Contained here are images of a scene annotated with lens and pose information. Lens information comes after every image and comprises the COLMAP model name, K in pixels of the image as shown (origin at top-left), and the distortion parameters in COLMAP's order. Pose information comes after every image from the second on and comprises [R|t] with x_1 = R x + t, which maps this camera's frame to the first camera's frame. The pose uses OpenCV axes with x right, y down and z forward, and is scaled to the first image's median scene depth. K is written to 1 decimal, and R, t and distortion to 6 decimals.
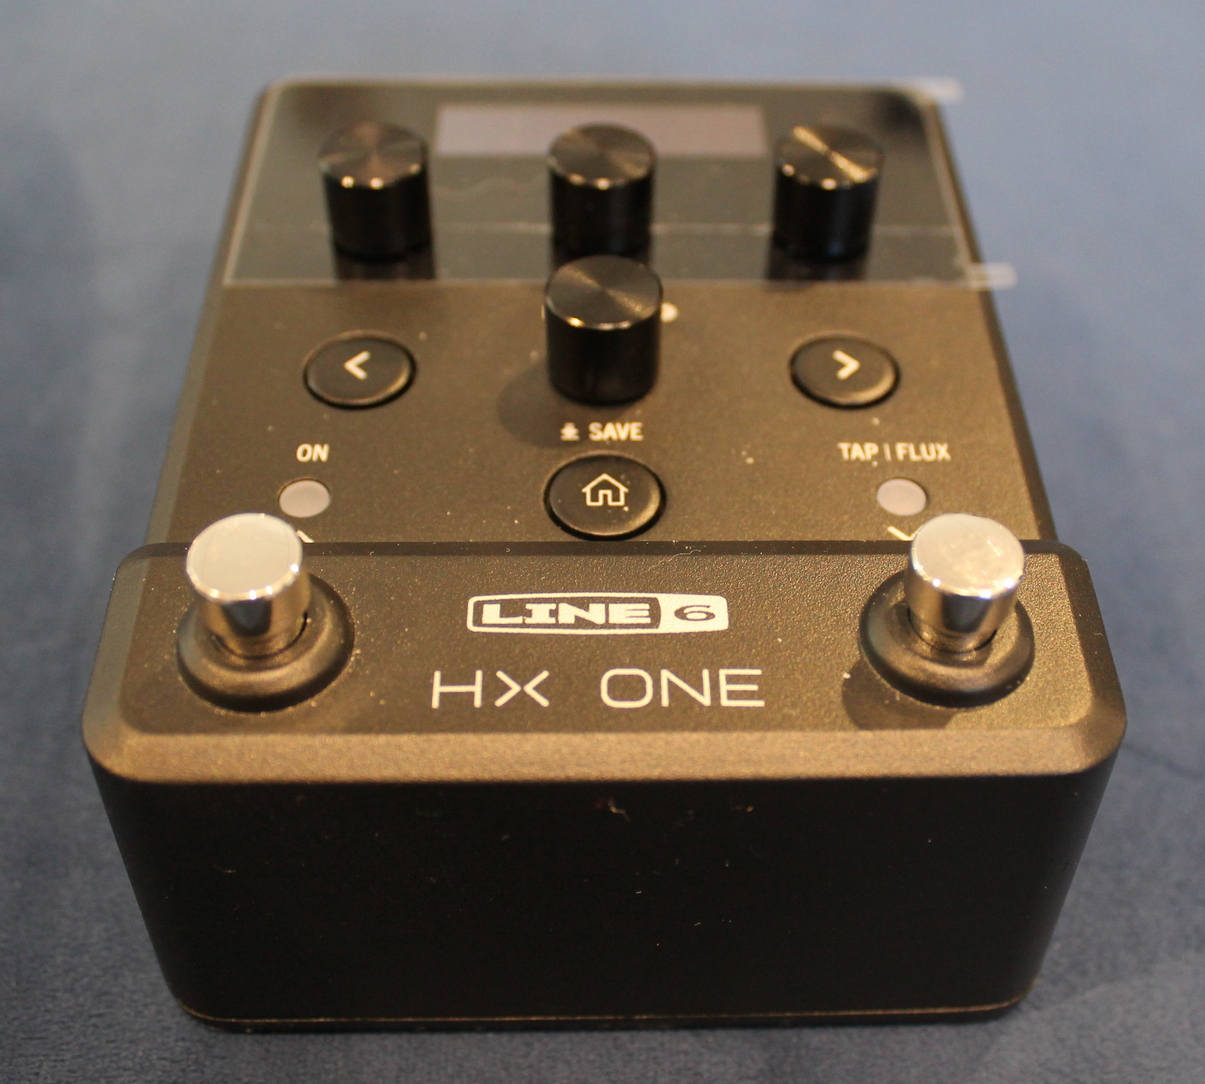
lens RADIAL K [[1543.6, 0, 602.5], [0, 1543.6, 542.0], [0, 0, 1]] dist [-0.058824, -0.022064]
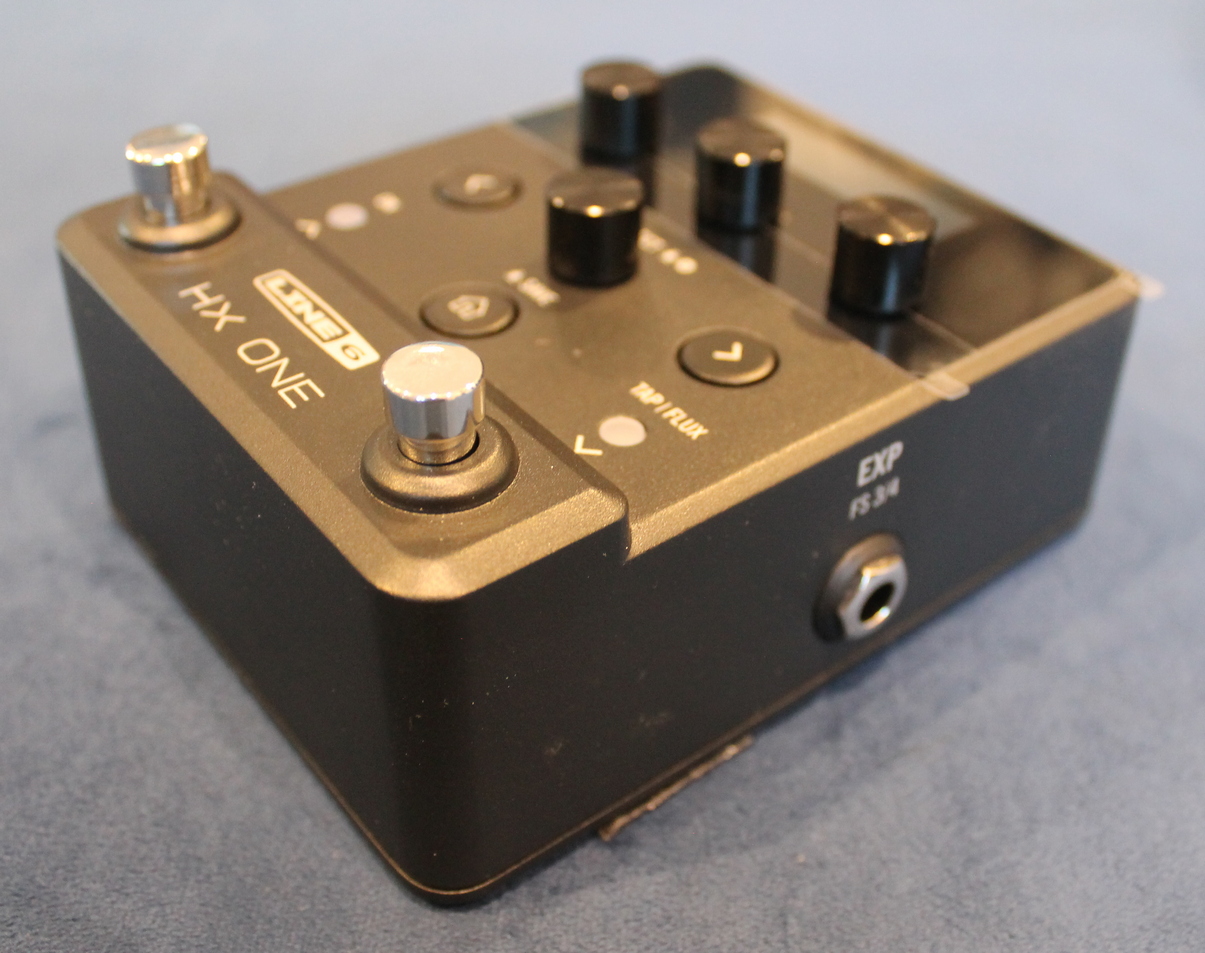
lens RADIAL K [[1386.7, 0, 602.5], [0, 1386.7, 476.5], [0, 0, 1]] dist [-0.058882, -0.005175]
pose [[0.595106, 0.495144, -0.632994, 0.915378], [-0.605531, 0.794128, 0.051899, -0.051995], [0.528376, 0.352412, 0.772415, 0.294584]]
